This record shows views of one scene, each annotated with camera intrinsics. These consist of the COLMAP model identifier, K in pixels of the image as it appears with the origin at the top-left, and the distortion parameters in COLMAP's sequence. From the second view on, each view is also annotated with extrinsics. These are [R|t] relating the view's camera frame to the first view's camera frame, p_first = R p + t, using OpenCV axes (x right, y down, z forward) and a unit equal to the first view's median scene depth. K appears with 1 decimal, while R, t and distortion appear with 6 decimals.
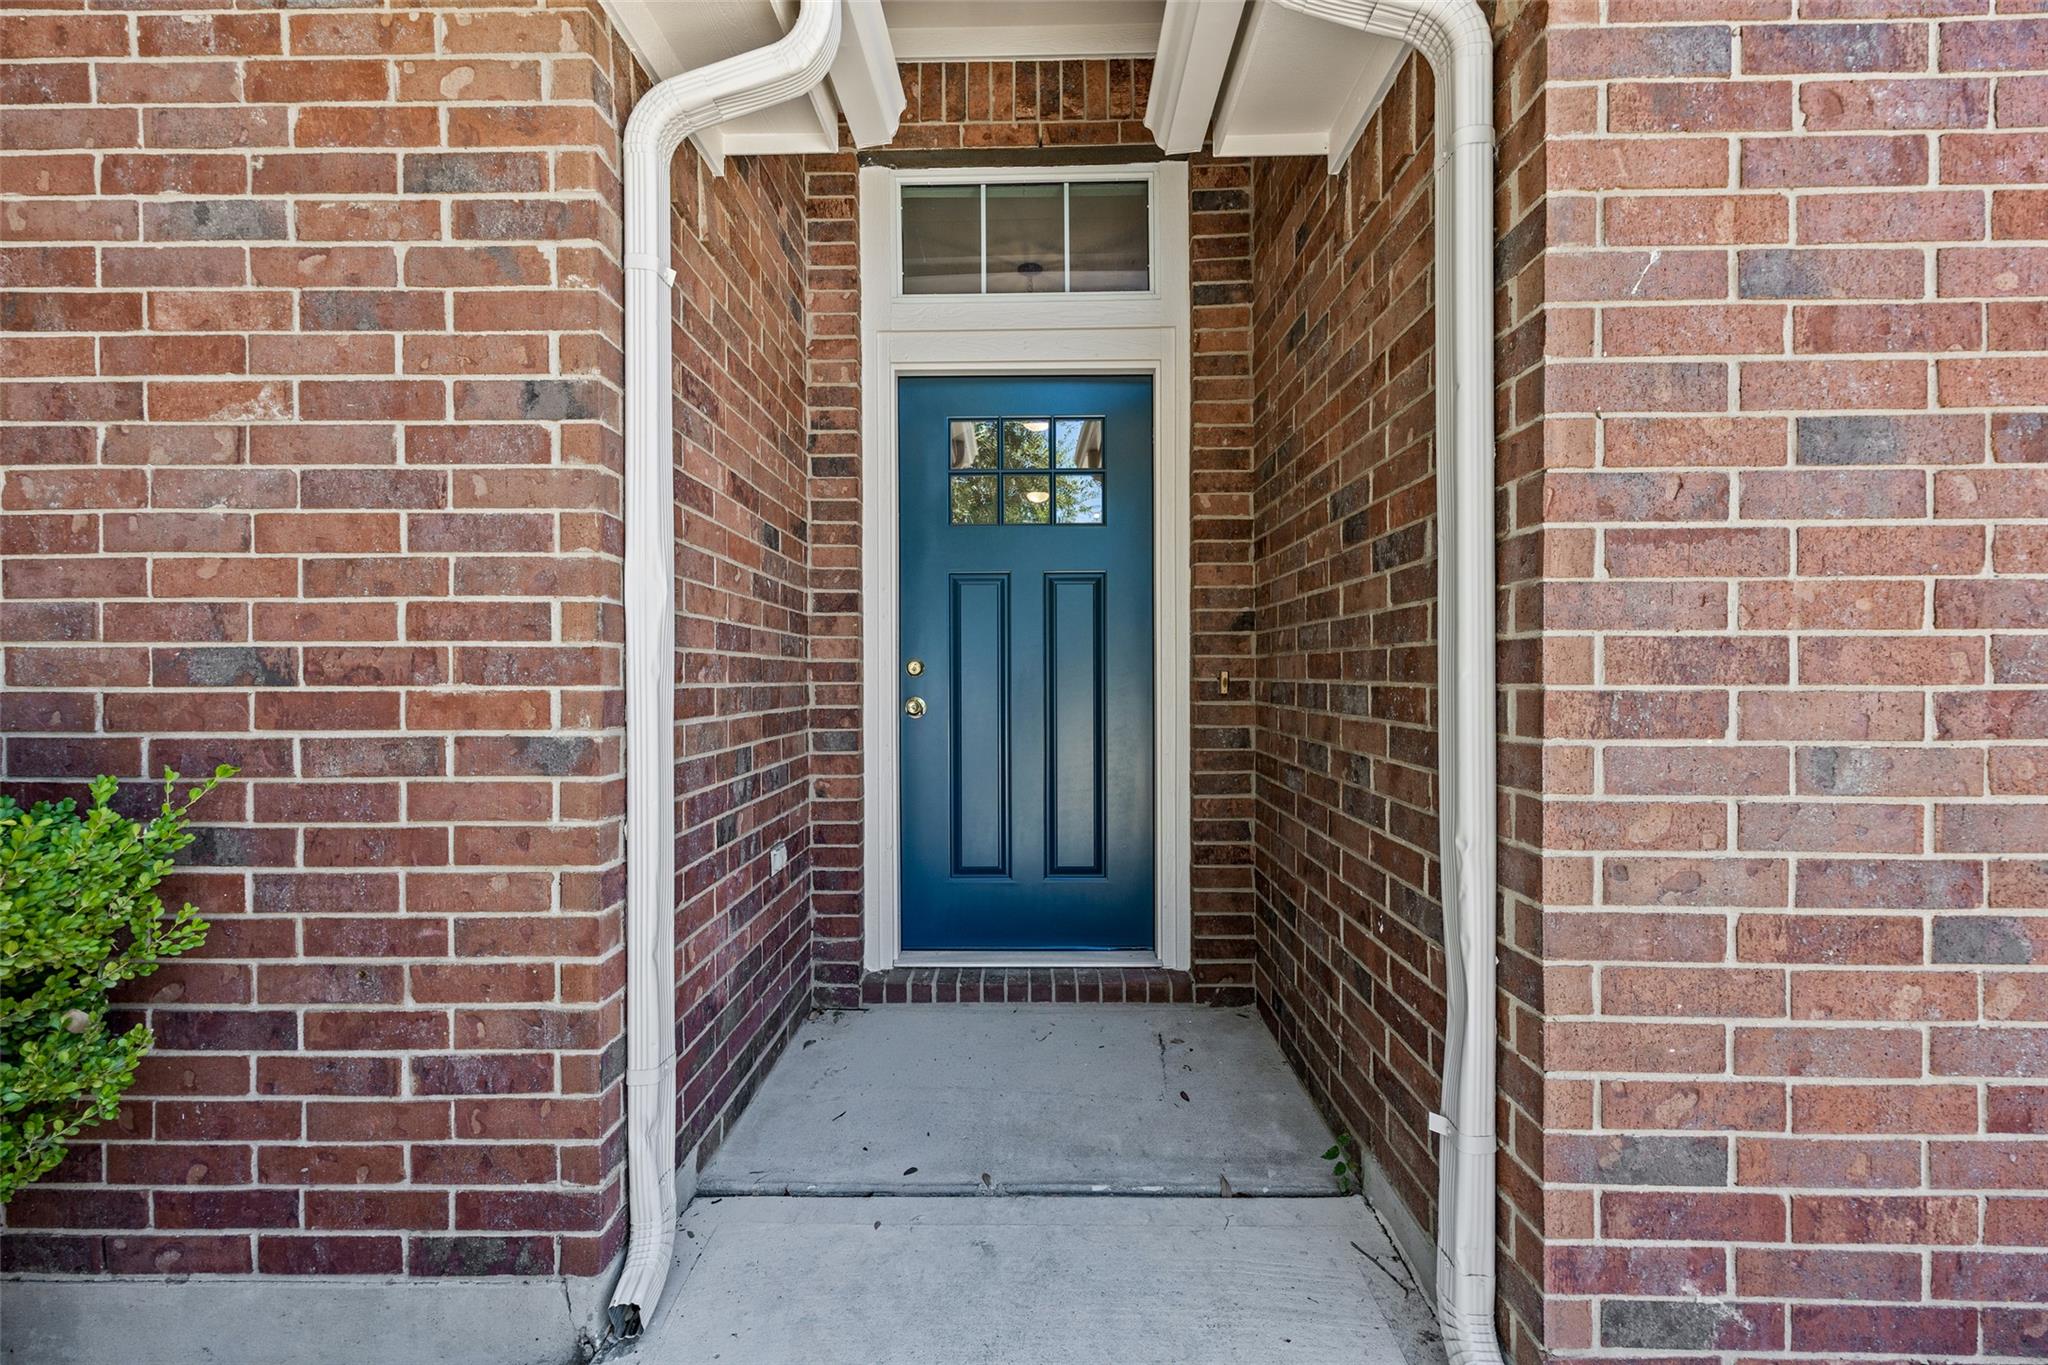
lens RADIAL K [[819.0, 0, 1023.7], [0, 819.0, 685.6], [0, 0, 1]] dist [-0.002408, 0.000711]
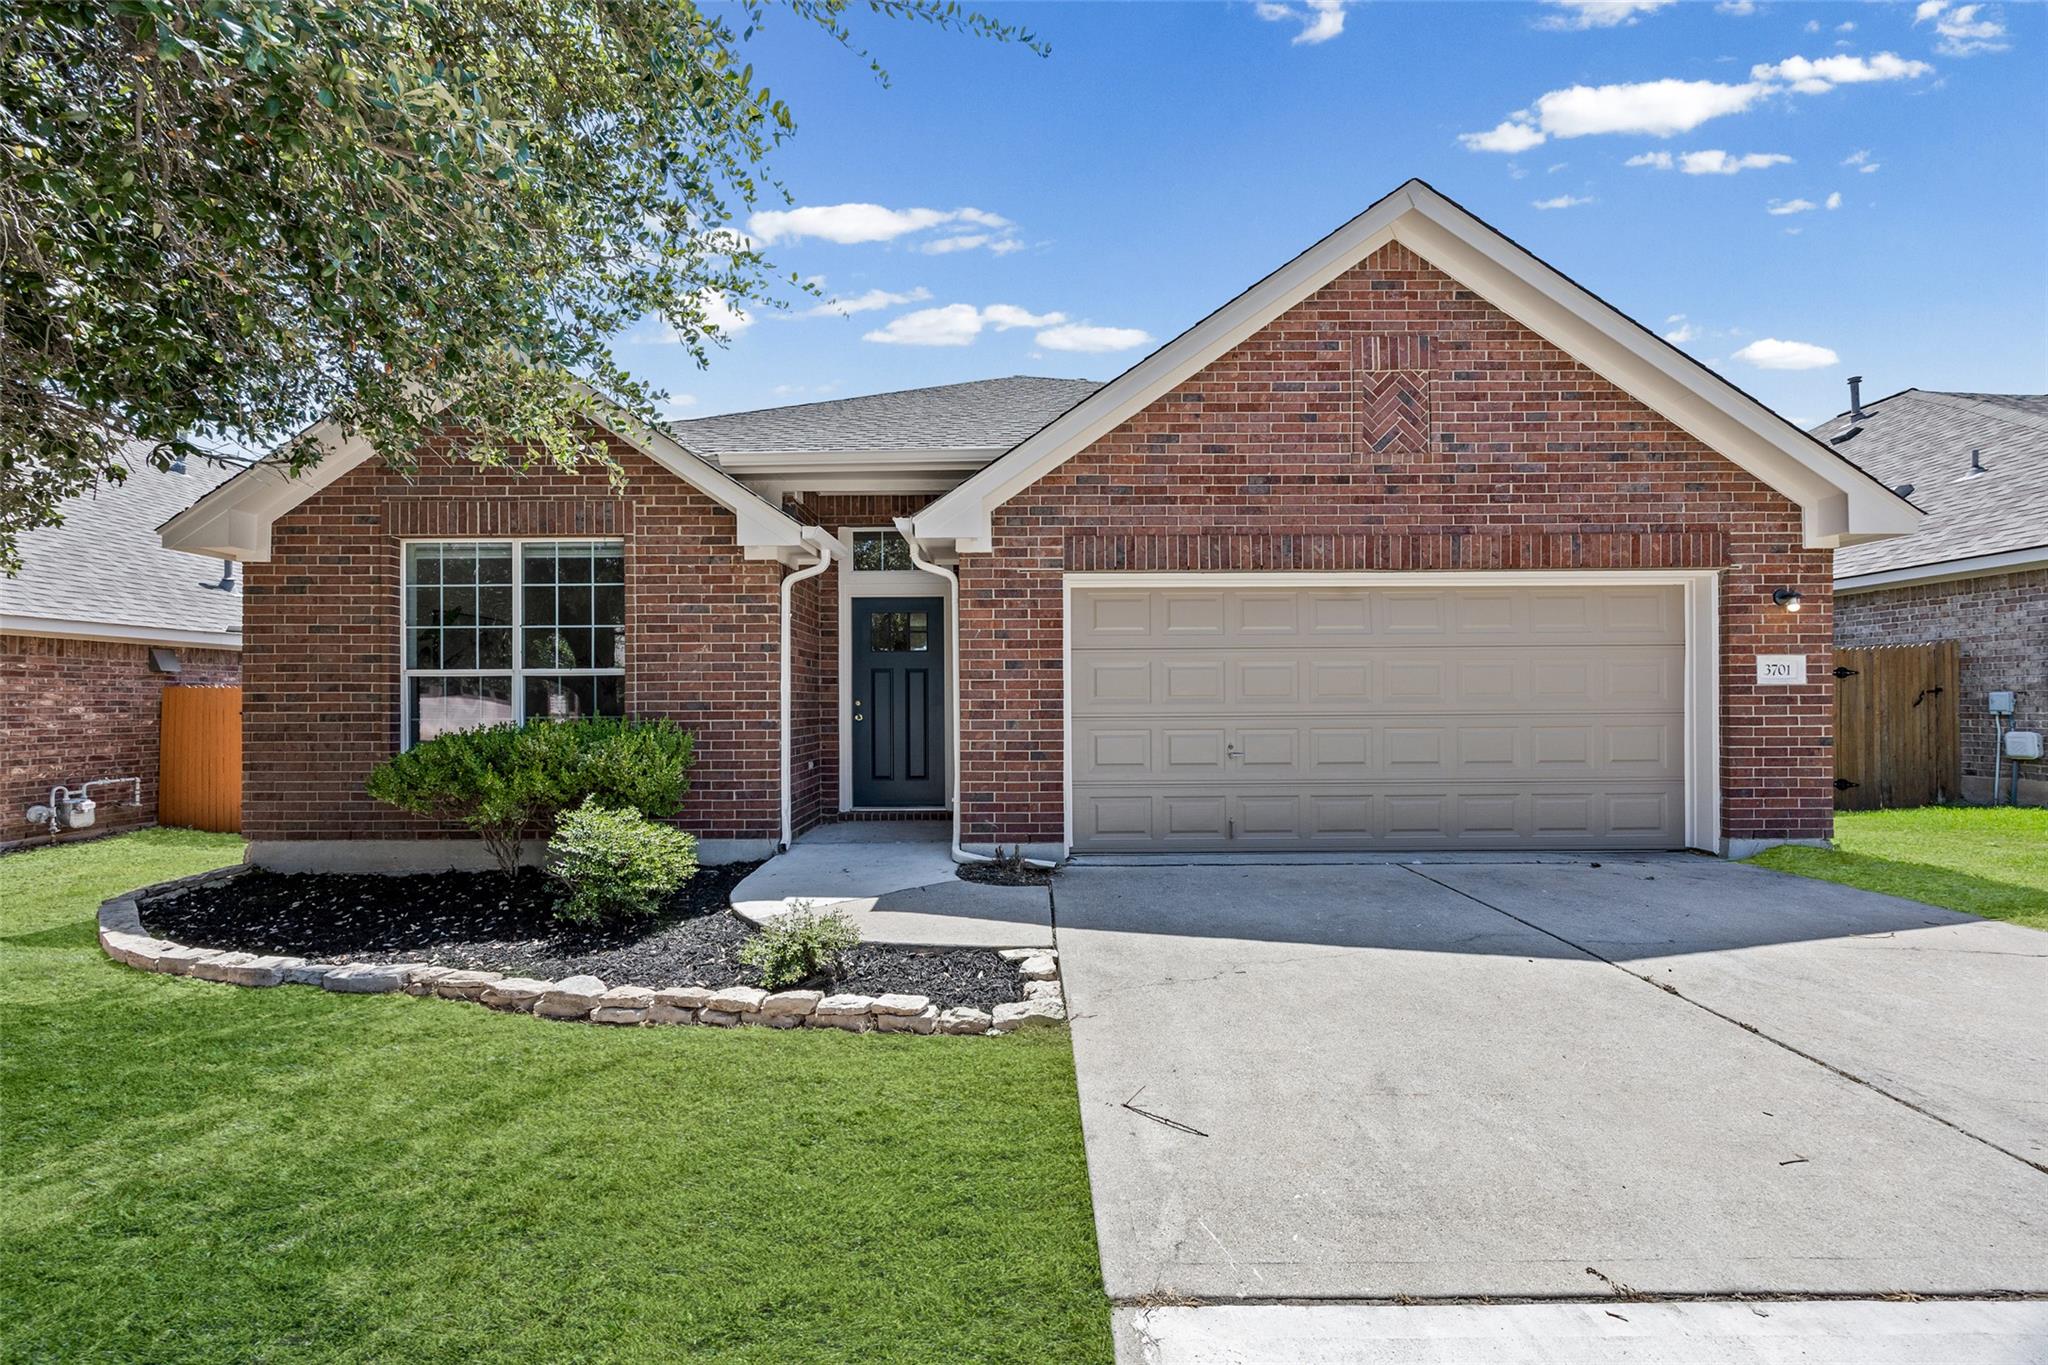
lens RADIAL K [[819.0, 0, 1031.0], [0, 819.0, 698.3], [0, 0, 1]] dist [-0.002408, 0.000711]
pose [[0.999901, -0.001406, 0.013970, 0.839627], [0.001620, 0.999882, -0.015289, 0.007593], [-0.013947, 0.015310, 0.999786, -3.608272]]
